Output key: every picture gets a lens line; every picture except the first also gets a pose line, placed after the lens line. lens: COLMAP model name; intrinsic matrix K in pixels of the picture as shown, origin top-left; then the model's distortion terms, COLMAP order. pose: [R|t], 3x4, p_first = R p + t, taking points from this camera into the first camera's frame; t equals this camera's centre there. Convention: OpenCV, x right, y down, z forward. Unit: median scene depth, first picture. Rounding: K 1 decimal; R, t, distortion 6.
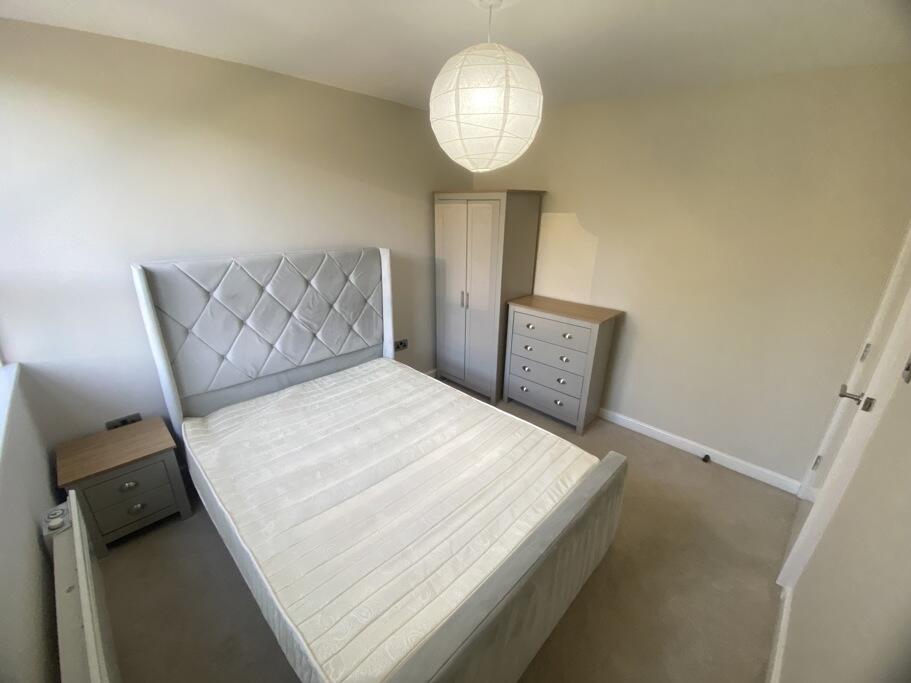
lens RADIAL K [[366.4, 0, 450.9], [0, 366.4, 344.9], [0, 0, 1]] dist [0.002055, -0.011088]
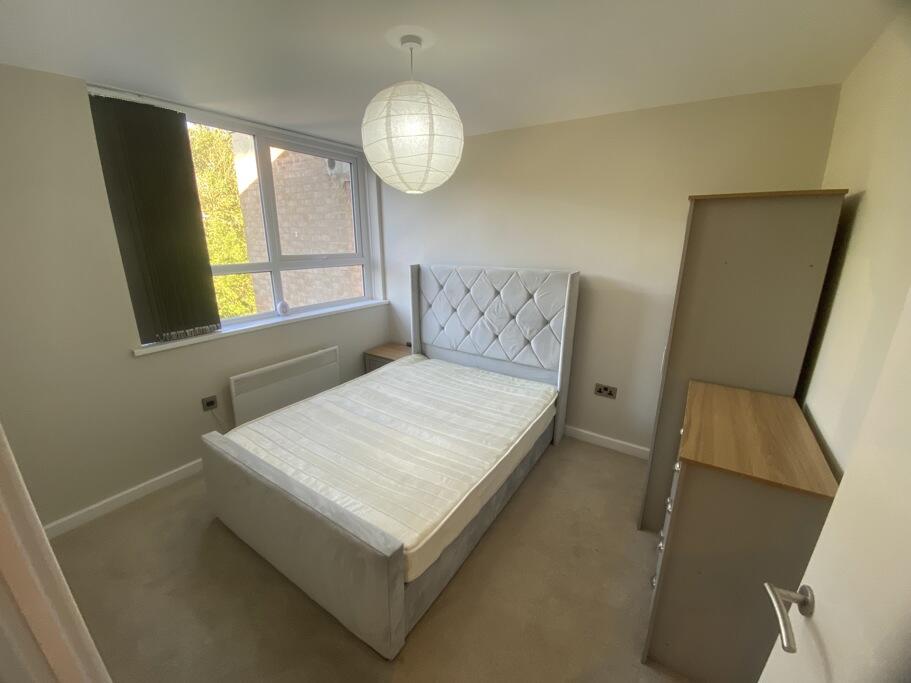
lens RADIAL K [[366.4, 0, 450.9], [0, 366.4, 344.9], [0, 0, 1]] dist [0.002055, -0.011088]
pose [[0.156439, 0.260768, -0.952642, 0.807303], [-0.335244, 0.921277, 0.197130, -0.198992], [0.929052, 0.288529, 0.231545, 0.620288]]
